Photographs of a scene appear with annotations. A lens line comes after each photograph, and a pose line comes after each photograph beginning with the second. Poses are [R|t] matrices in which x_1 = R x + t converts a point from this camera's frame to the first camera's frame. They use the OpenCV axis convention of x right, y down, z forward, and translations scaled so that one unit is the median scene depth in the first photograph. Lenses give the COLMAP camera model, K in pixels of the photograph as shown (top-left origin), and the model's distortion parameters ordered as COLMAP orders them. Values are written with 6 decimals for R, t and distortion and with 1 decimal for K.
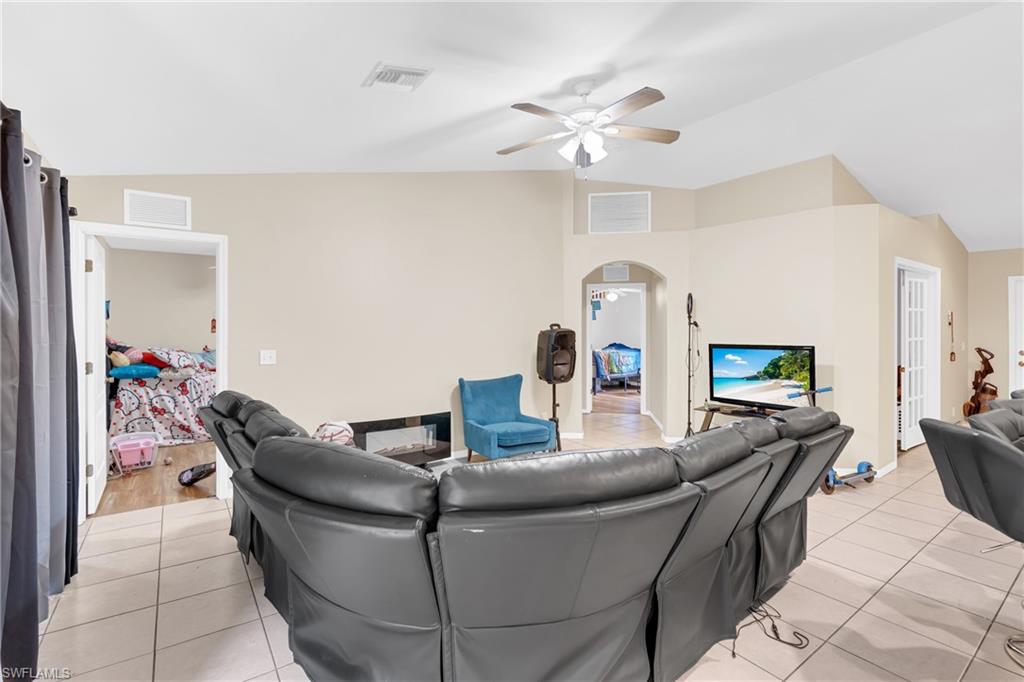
lens RADIAL K [[465.9, 0, 514.8], [0, 465.9, 336.7], [0, 0, 1]] dist [-0.000148, 0.000877]
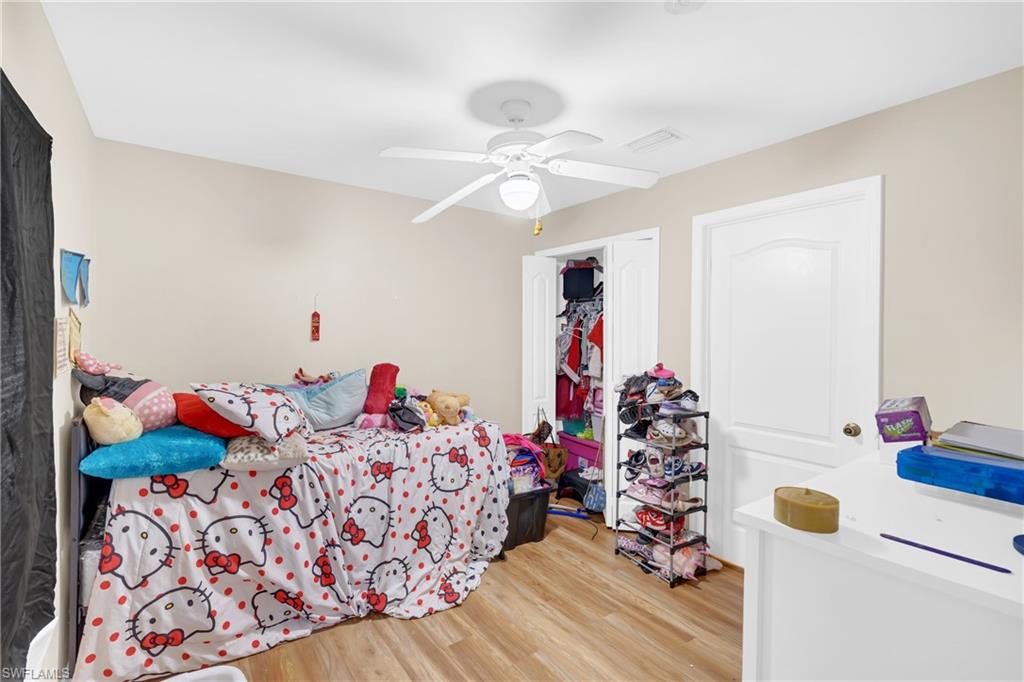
lens RADIAL K [[465.9, 0, 513.1], [0, 465.9, 351.0], [0, 0, 1]] dist [-0.000148, 0.000877]
pose [[0.999904, -0.001981, -0.013704, -0.536168], [0.002124, 0.999943, 0.010448, -0.005469], [0.013683, -0.010477, 0.999851, 0.647011]]
